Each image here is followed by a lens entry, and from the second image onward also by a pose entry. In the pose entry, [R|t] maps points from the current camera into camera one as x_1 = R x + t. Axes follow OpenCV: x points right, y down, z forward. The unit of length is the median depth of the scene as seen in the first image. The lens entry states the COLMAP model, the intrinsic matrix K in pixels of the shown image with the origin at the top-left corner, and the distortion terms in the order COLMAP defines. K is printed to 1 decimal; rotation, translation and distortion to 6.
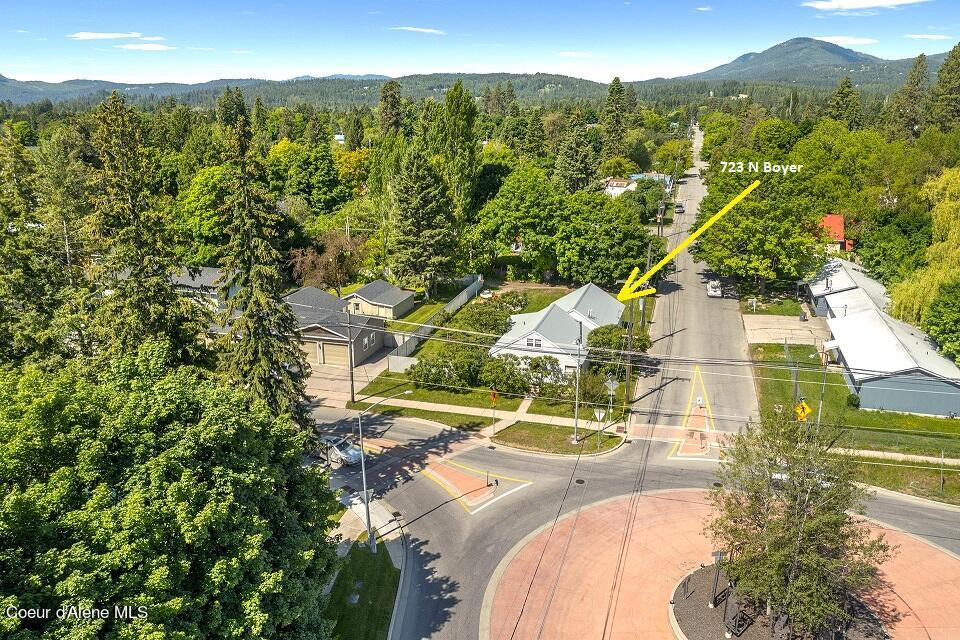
lens RADIAL K [[746.4, 0, 480.0], [0, 746.4, 320.0], [0, 0, 1]] dist [-0.016442, 0.007756]
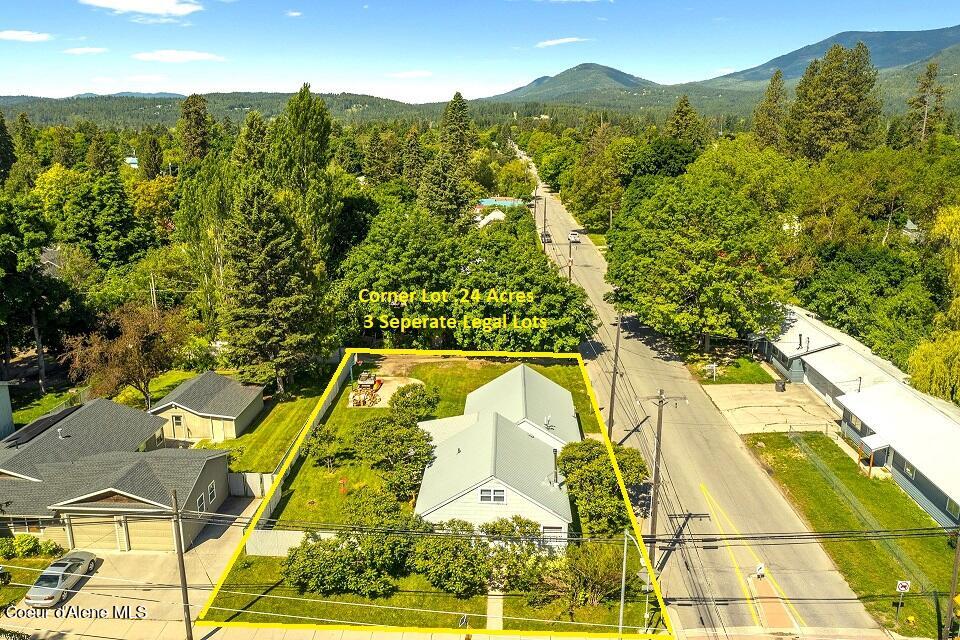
lens RADIAL K [[746.4, 0, 480.0], [0, 746.4, 320.0], [0, 0, 1]] dist [-0.016442, 0.007756]
pose [[0.969195, -0.059383, 0.239030, -0.051691], [0.065382, 0.997711, -0.017240, -0.070192], [-0.237459, 0.032337, 0.970859, 0.263542]]
